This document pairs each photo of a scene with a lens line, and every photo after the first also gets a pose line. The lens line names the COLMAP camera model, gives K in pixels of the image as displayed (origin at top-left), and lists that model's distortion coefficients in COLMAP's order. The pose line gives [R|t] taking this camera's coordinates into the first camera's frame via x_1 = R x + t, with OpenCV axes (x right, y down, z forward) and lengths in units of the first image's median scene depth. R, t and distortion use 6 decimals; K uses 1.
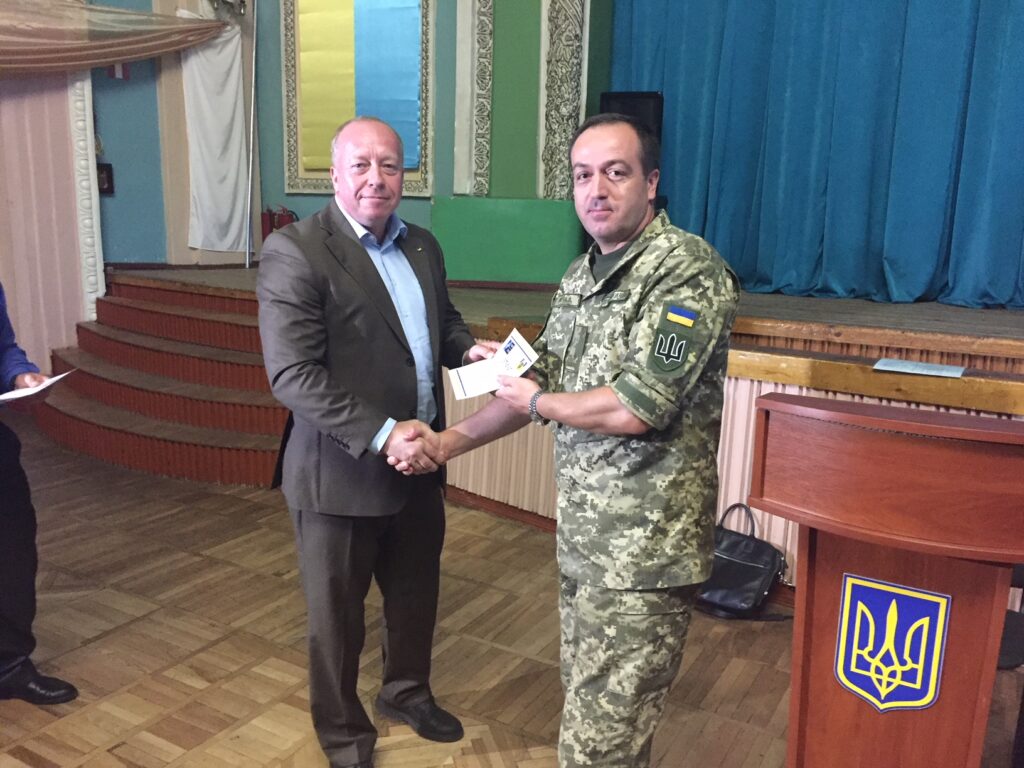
lens RADIAL K [[864.6, 0, 514.8], [0, 864.6, 381.5], [0, 0, 1]] dist [0.076309, -0.106748]
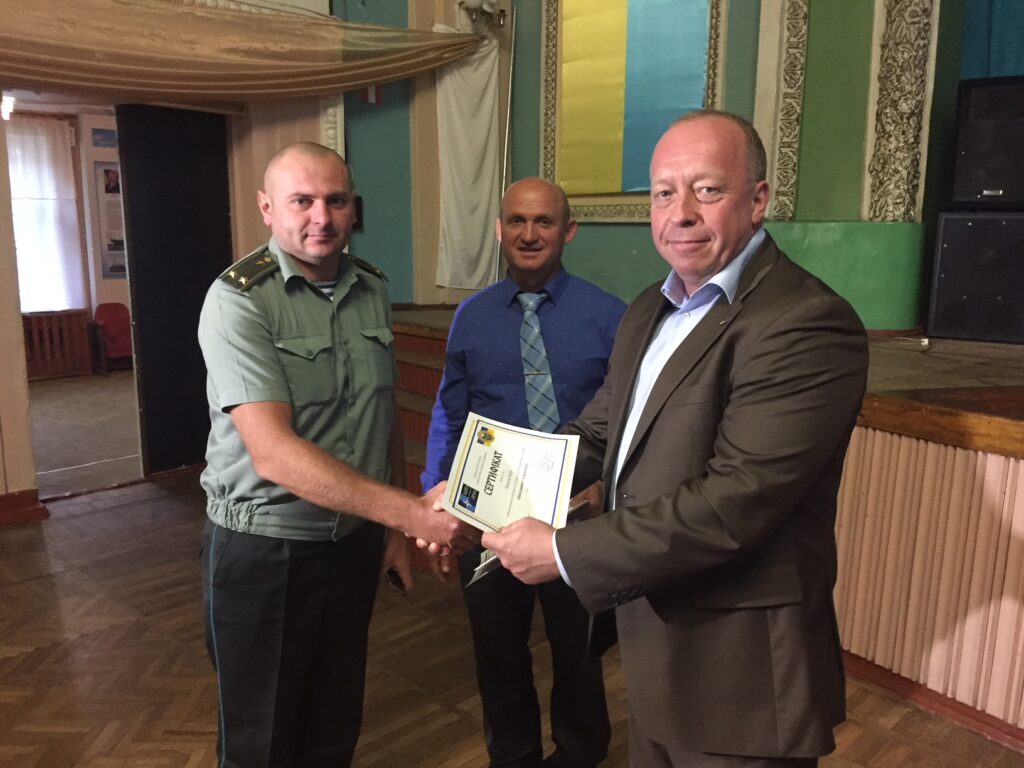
lens RADIAL K [[864.6, 0, 514.8], [0, 864.6, 381.5], [0, 0, 1]] dist [0.076309, -0.106748]
pose [[0.969625, 0.021510, -0.243649, -0.080136], [-0.028146, 0.999321, -0.023789, -0.038540], [0.242972, 0.029924, 0.969572, 0.164795]]
